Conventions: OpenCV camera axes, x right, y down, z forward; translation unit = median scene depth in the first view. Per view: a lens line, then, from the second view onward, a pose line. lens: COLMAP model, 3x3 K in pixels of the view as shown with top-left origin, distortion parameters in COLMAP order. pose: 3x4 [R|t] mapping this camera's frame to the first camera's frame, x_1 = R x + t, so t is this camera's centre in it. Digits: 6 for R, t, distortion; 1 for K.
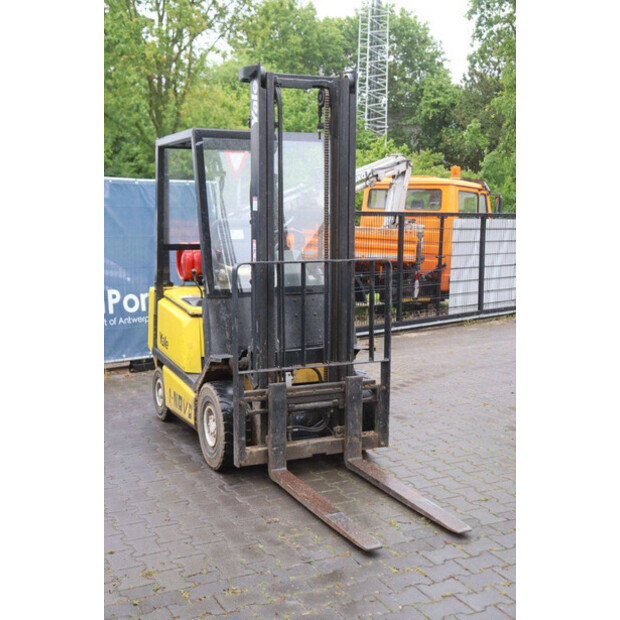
lens RADIAL K [[820.7, 0, 308.9], [0, 820.7, 310.0], [0, 0, 1]] dist [0.024268, 0.000000]
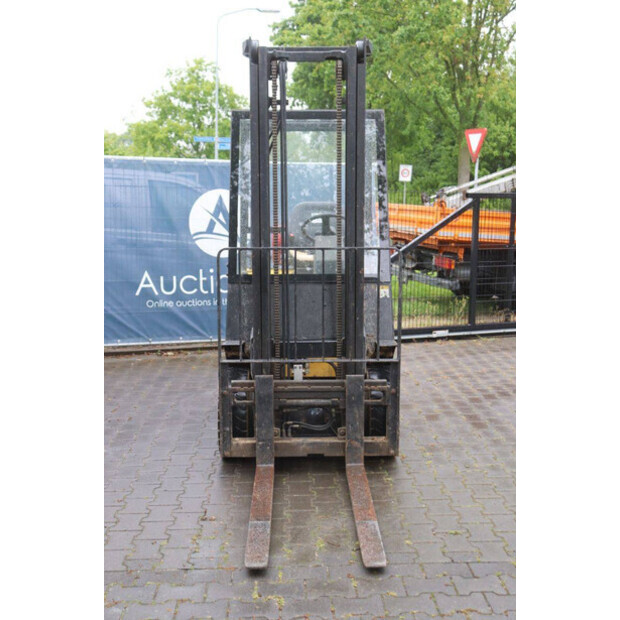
lens RADIAL K [[786.2, 0, 306.9], [0, 786.2, 311.8], [0, 0, 1]] dist [0.007522, 0.000000]
pose [[0.912037, 0.056425, -0.406208, 0.359032], [-0.044282, 0.998248, 0.039240, -0.021895], [0.407710, -0.017801, 0.912938, 0.180305]]
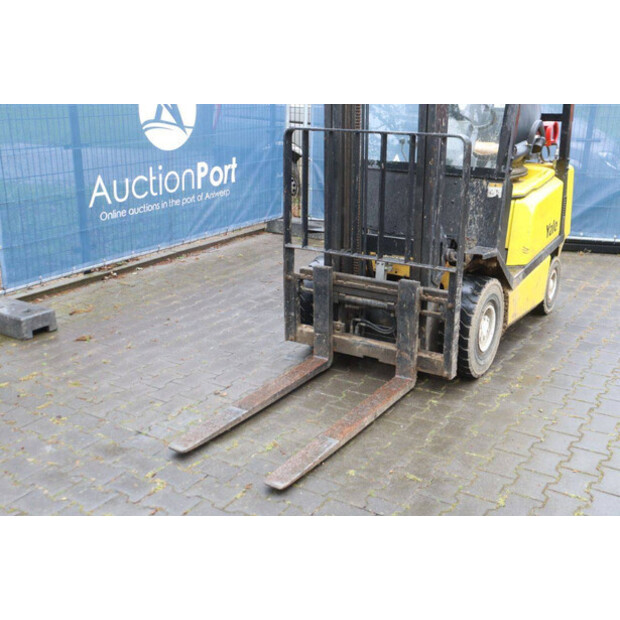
lens RADIAL K [[703.3, 0, 315.1], [0, 703.3, 305.1], [0, 0, 1]] dist [-0.010069, 0.000000]
pose [[0.528448, 0.254217, -0.810010, 0.576135], [-0.105472, 0.966381, 0.234483, -0.049044], [0.842388, -0.038479, 0.537495, 0.549255]]
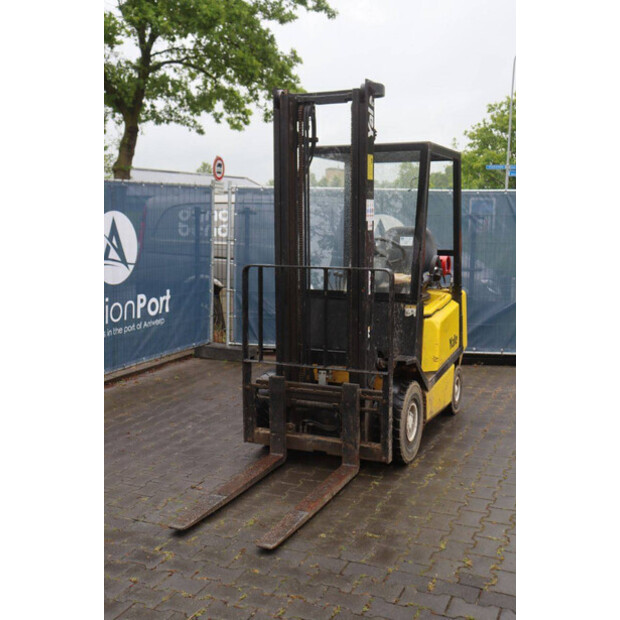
lens RADIAL K [[727.4, 0, 307.3], [0, 727.4, 305.3], [0, 0, 1]] dist [-0.005730, 0.000000]
pose [[0.649175, 0.089585, -0.755345, 0.687446], [-0.090815, 0.995066, 0.039966, -0.045848], [0.755198, 0.042651, 0.654107, 0.373453]]
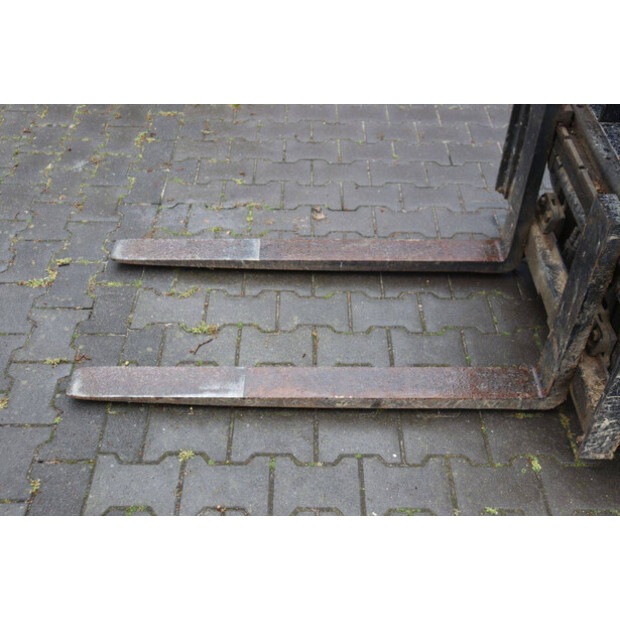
lens RADIAL K [[703.3, 0, 310.1], [0, 703.3, 310.4], [0, 0, 1]] dist [-0.010069, 0.000000]
pose [[-0.428252, 0.618530, -0.658803, 0.309587], [-0.136836, 0.676246, 0.723856, -0.072640], [0.893239, 0.400141, -0.204967, 0.968363]]
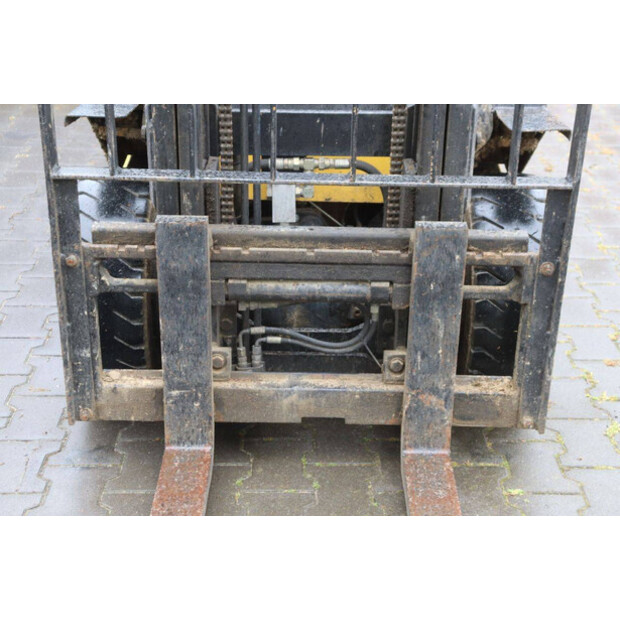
lens RADIAL K [[1102.3, 0, 315.1], [0, 1102.3, 311.9], [0, 0, 1]] dist [0.157617, 0.000000]
pose [[0.904625, 0.197206, -0.377839, 0.180776], [-0.070414, 0.943485, 0.323849, -0.023021], [0.420351, -0.266357, 0.867386, 0.597700]]
